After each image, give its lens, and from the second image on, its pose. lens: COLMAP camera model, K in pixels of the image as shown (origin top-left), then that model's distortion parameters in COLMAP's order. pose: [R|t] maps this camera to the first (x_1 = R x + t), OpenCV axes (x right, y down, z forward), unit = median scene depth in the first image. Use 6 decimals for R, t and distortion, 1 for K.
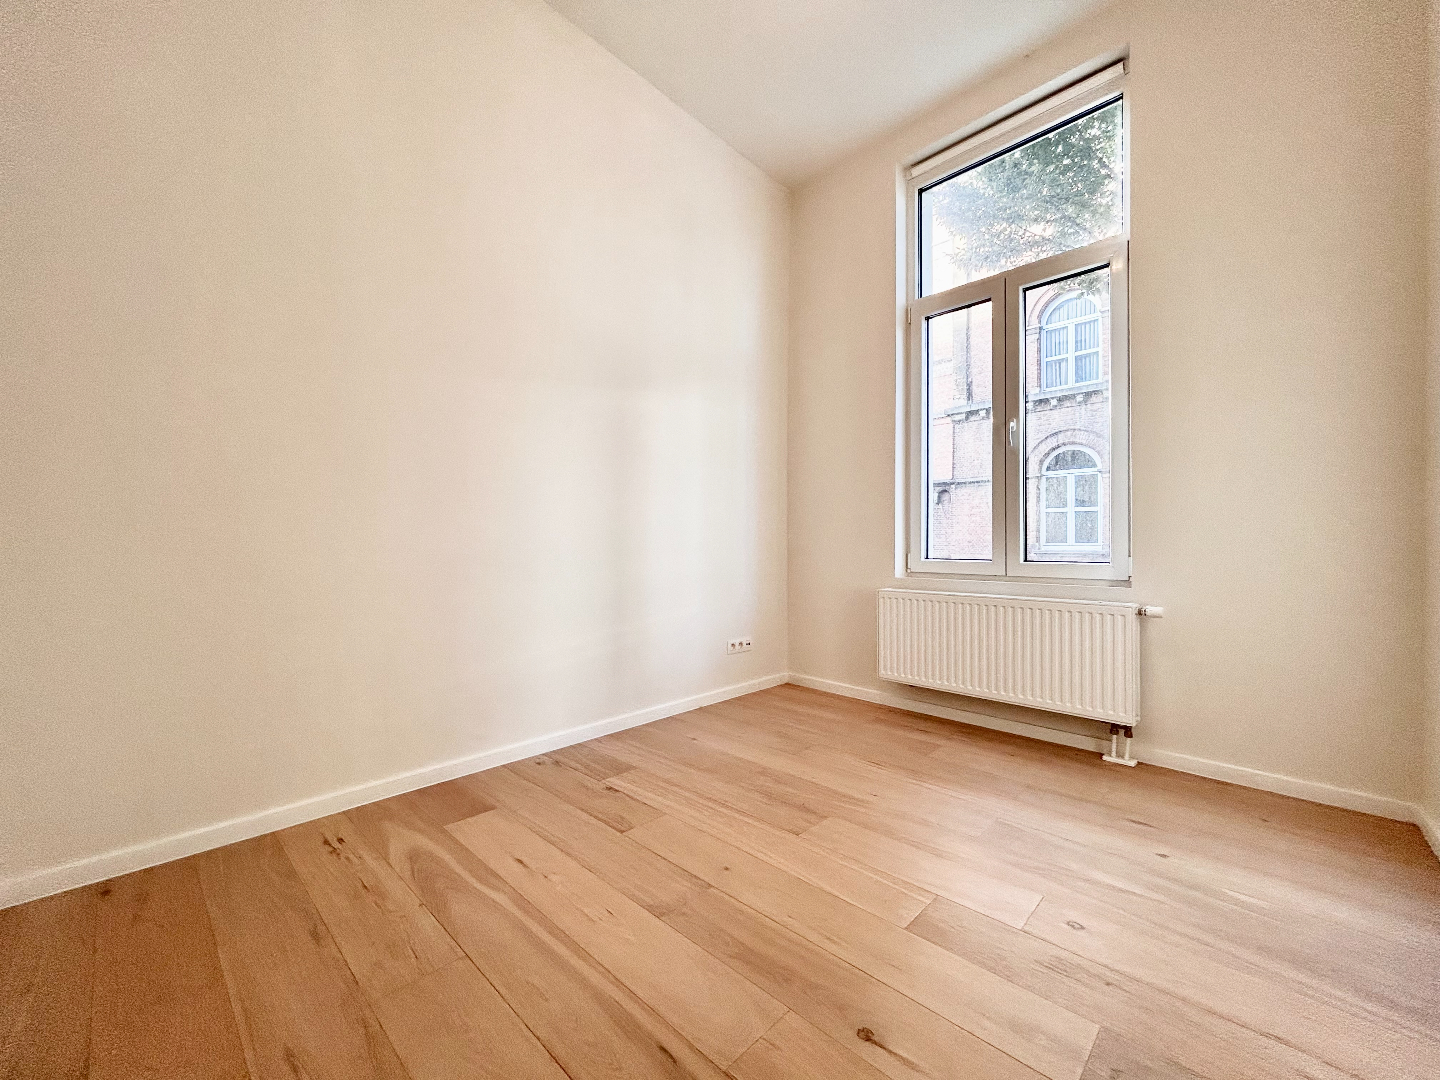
lens RADIAL K [[583.7, 0, 713.4], [0, 583.7, 541.5], [0, 0, 1]] dist [0.001596, -0.000531]
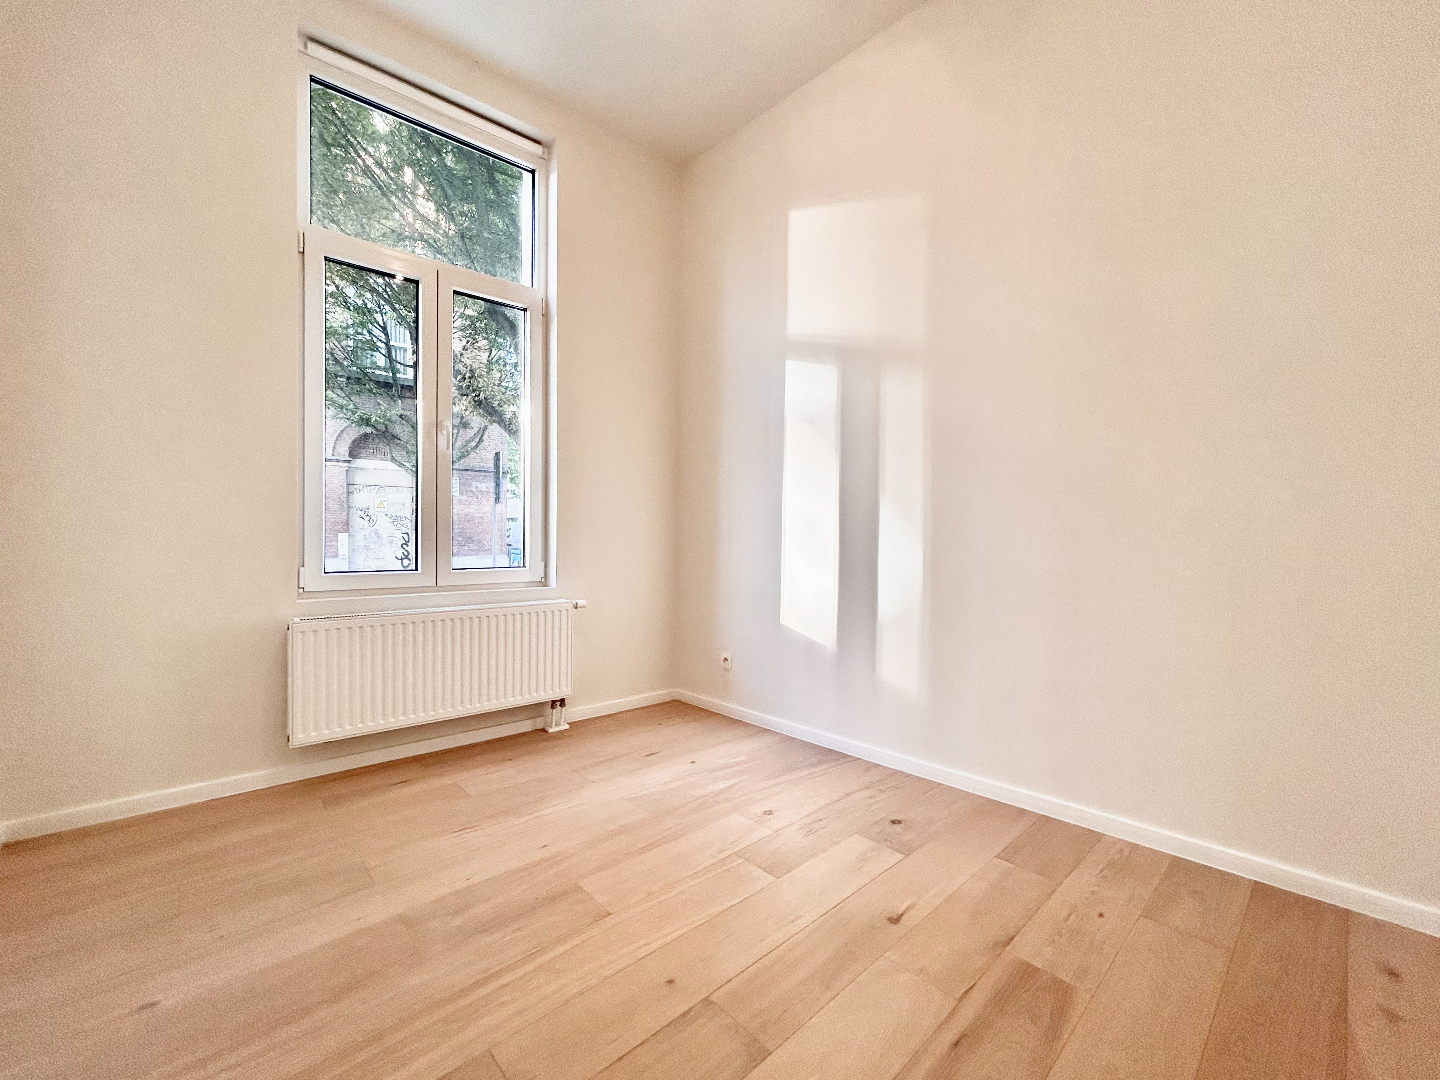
lens RADIAL K [[583.7, 0, 714.2], [0, 583.7, 543.0], [0, 0, 1]] dist [0.001596, -0.000531]
pose [[0.047834, -0.005938, 0.998838, -0.474740], [-0.009555, 0.999934, 0.006403, -0.022404], [-0.998810, -0.009850, 0.047775, 0.580509]]
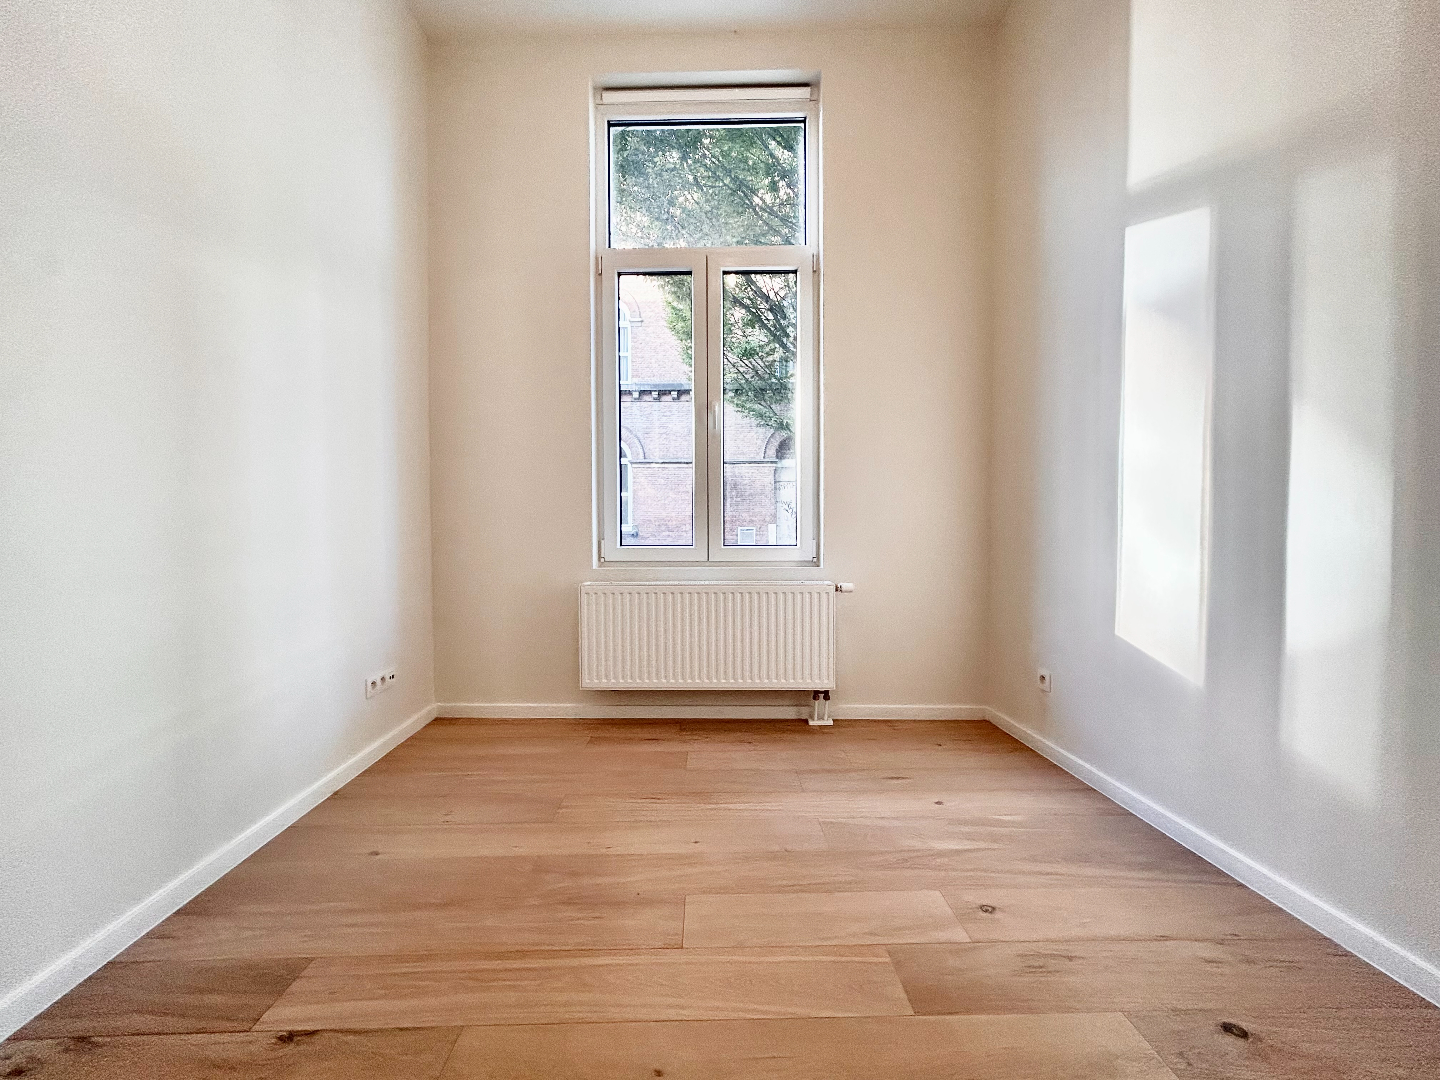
lens RADIAL K [[583.7, 0, 674.4], [0, 583.7, 537.2], [0, 0, 1]] dist [0.001596, -0.000531]
pose [[0.694255, -0.014704, 0.719579, -0.276365], [0.000317, 0.999797, 0.020124, -0.000990], [-0.719729, -0.013743, 0.694119, 0.405560]]
